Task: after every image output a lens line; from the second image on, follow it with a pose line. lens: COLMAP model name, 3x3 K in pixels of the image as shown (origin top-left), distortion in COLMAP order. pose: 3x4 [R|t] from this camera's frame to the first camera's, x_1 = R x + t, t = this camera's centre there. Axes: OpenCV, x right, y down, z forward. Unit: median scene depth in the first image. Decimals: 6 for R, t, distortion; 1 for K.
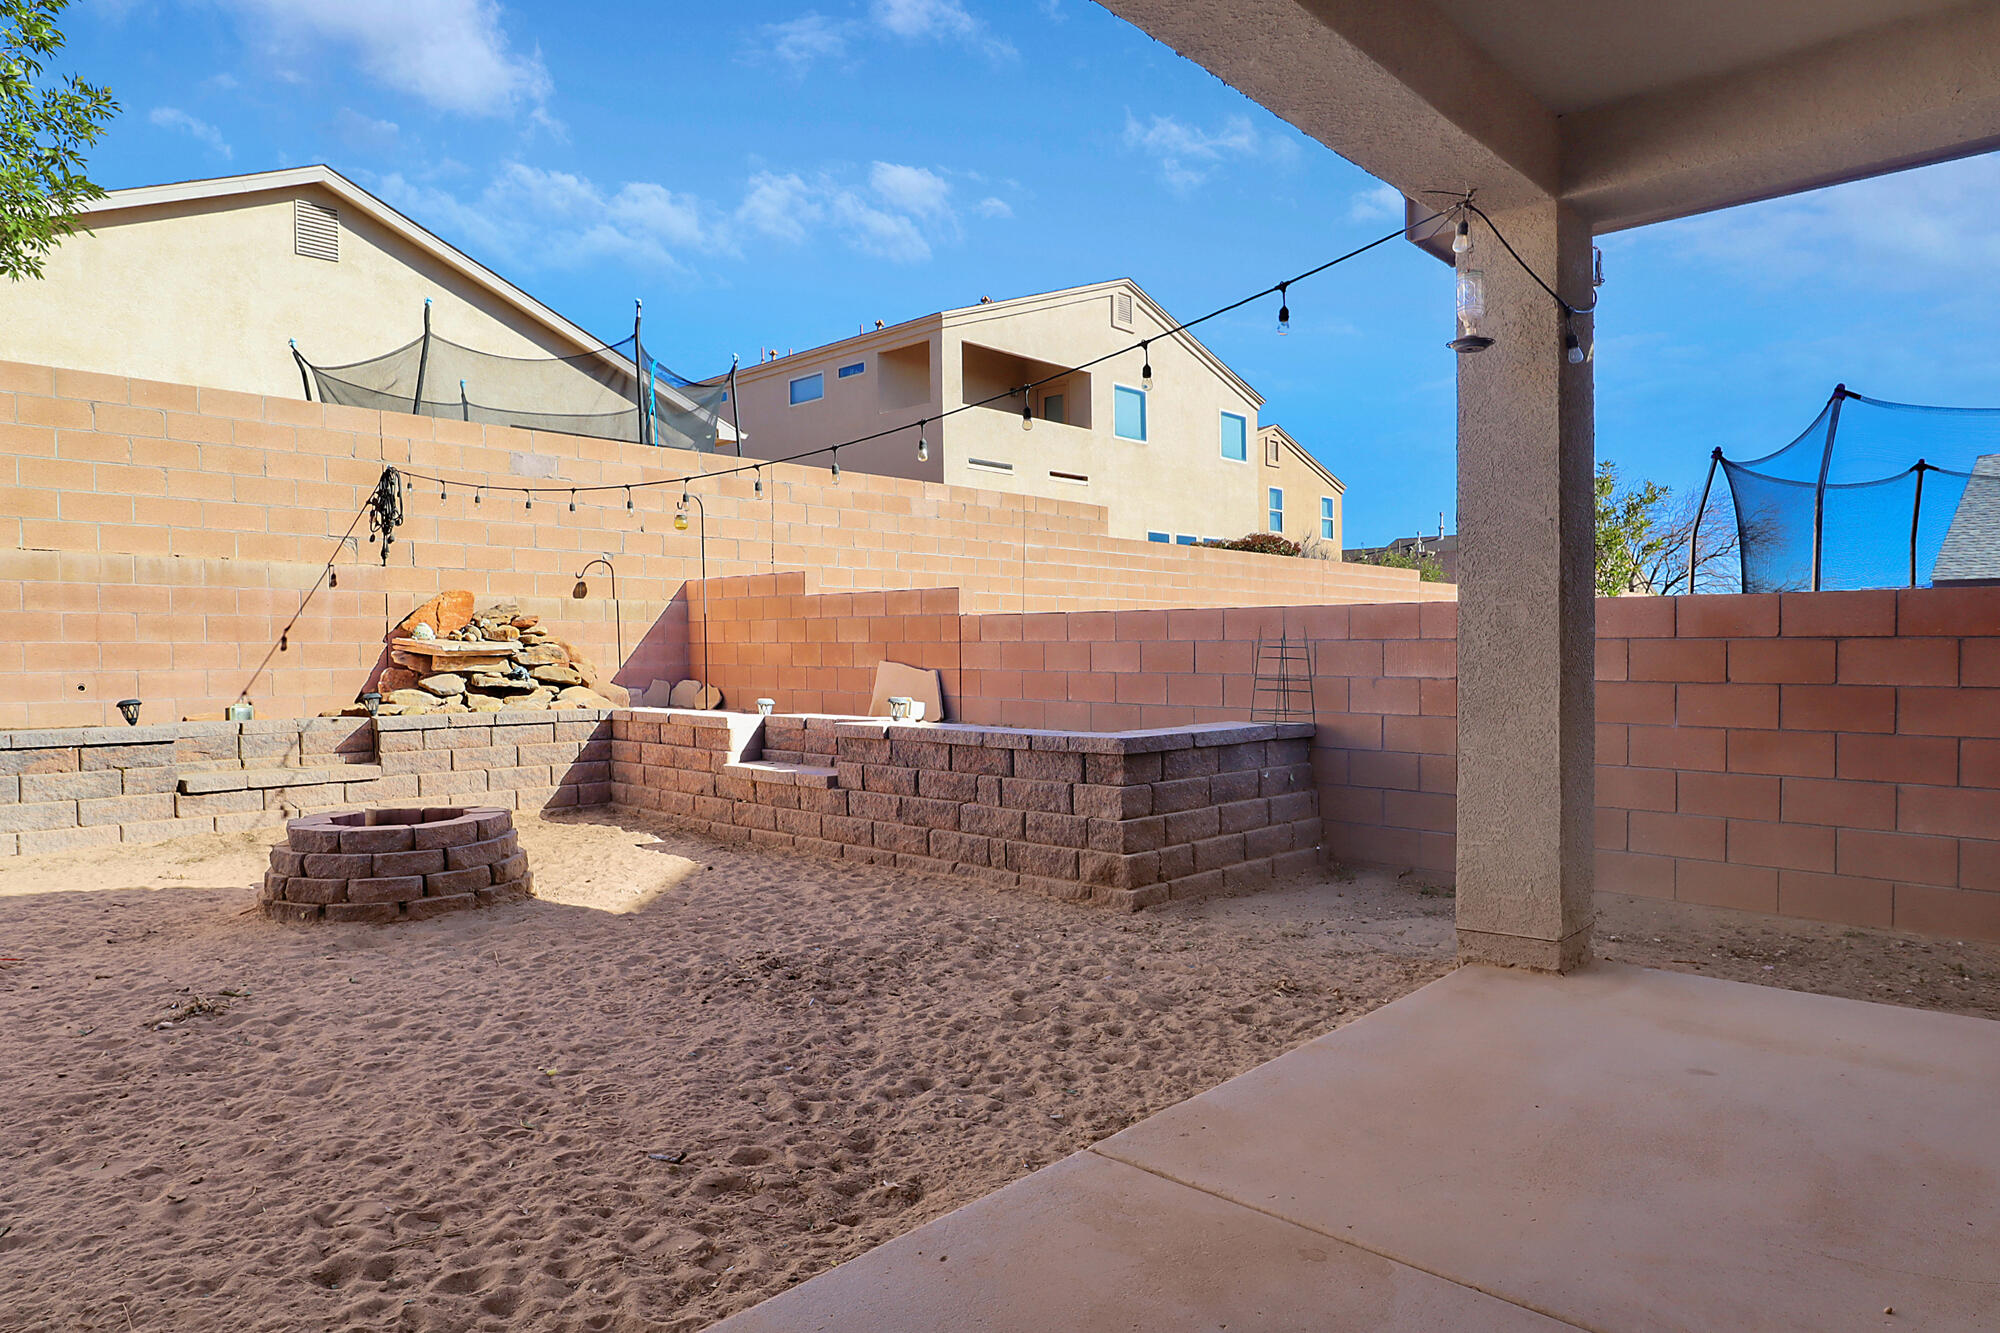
lens RADIAL K [[1185.7, 0, 1000.0], [0, 1185.7, 666.5], [0, 0, 1]] dist [0.000376, 0.000995]
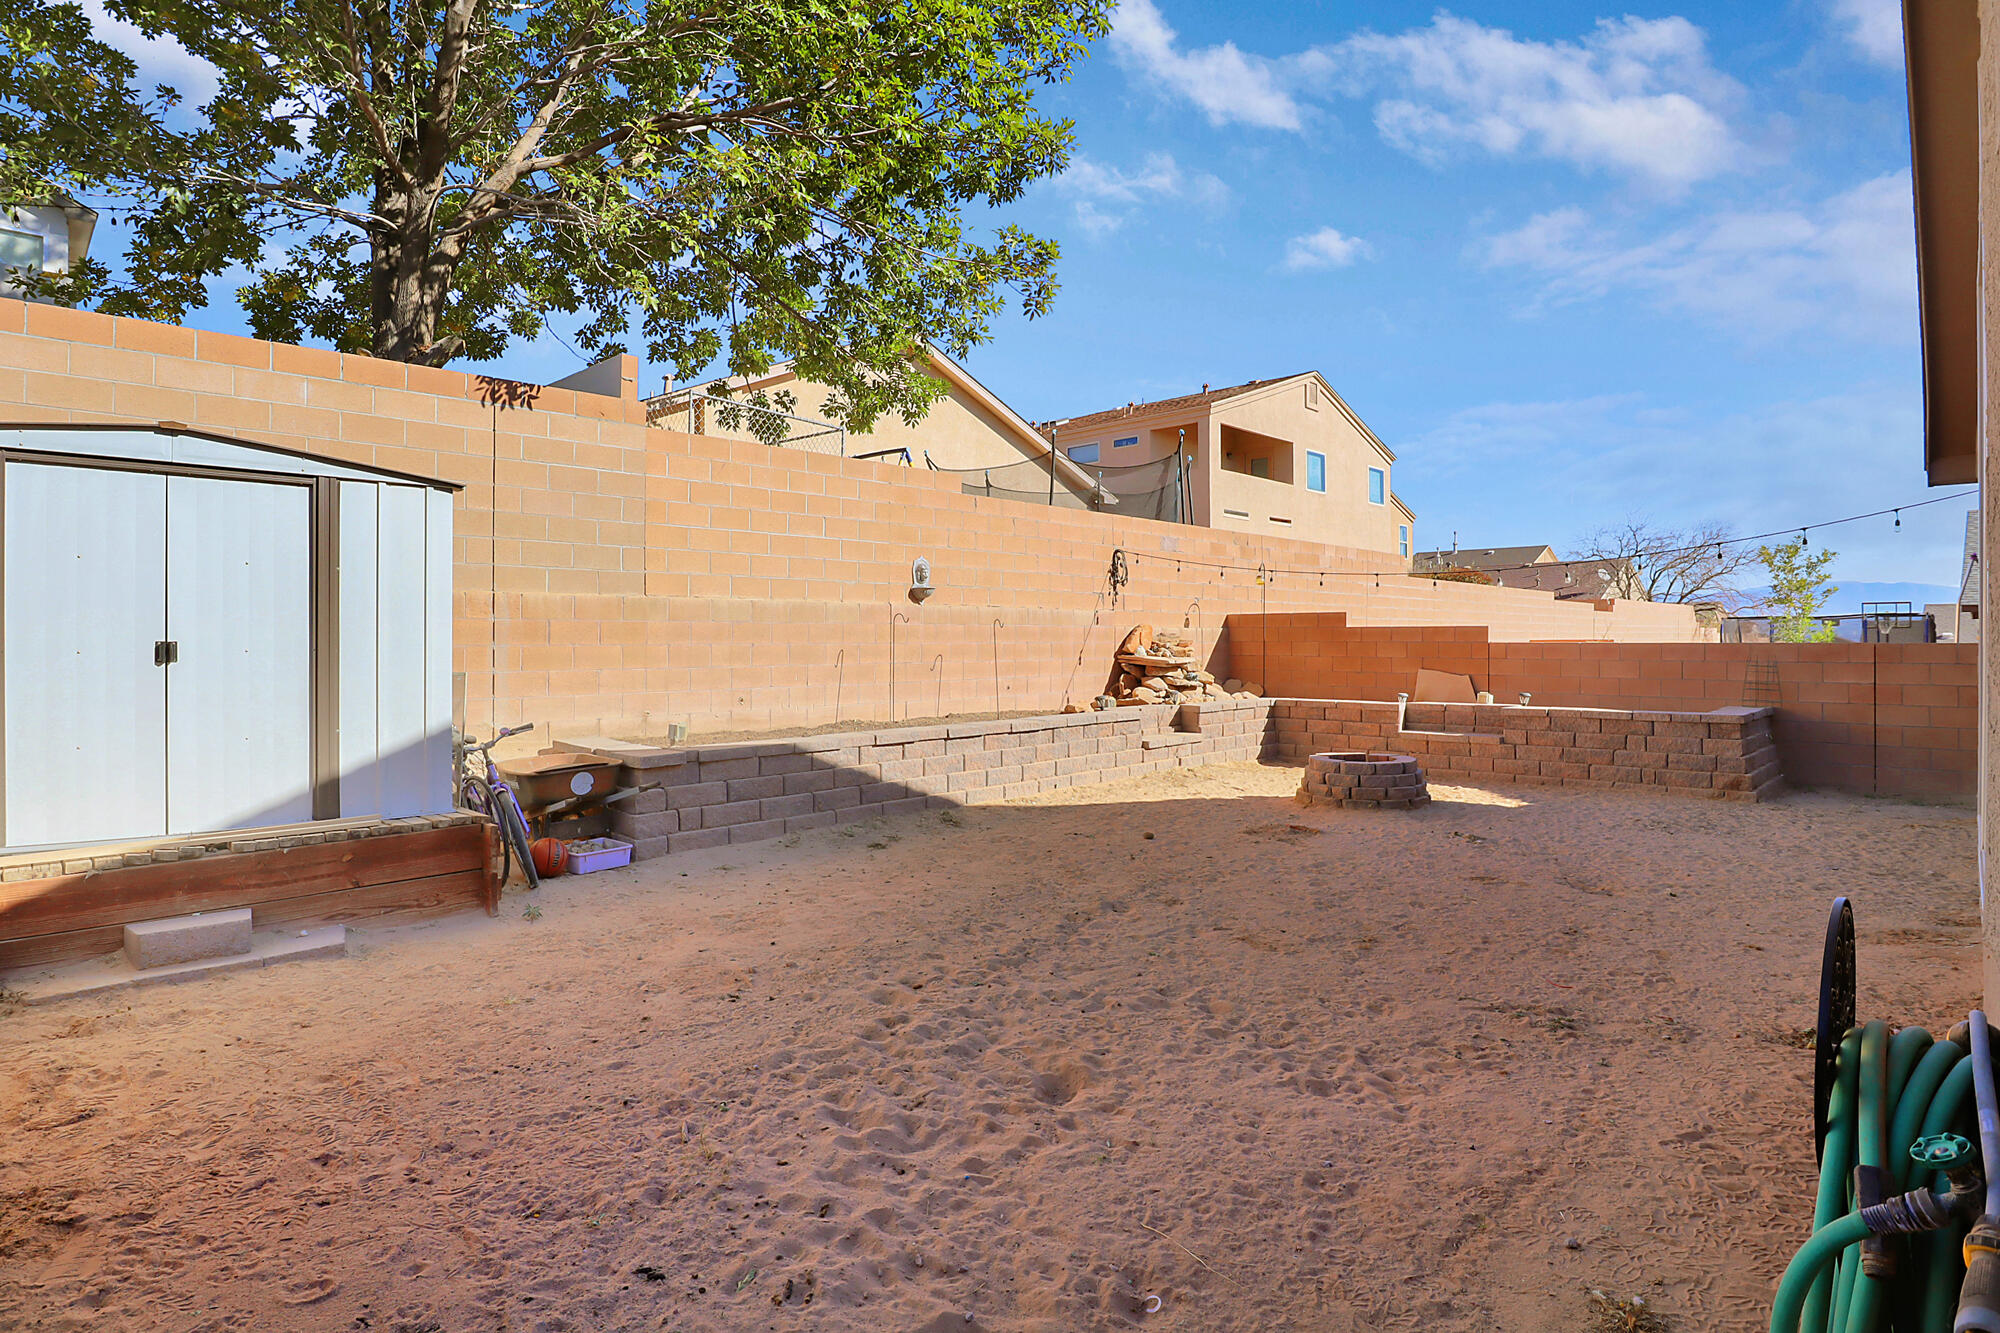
lens RADIAL K [[1044.9, 0, 1038.4], [0, 1044.9, 634.7], [0, 0, 1]] dist [0.002071, 0.000721]
pose [[0.998852, -0.000522, 0.047901, -0.750753], [0.001367, 0.999844, -0.017615, -0.029409], [-0.047885, 0.017660, 0.998697, -0.448671]]
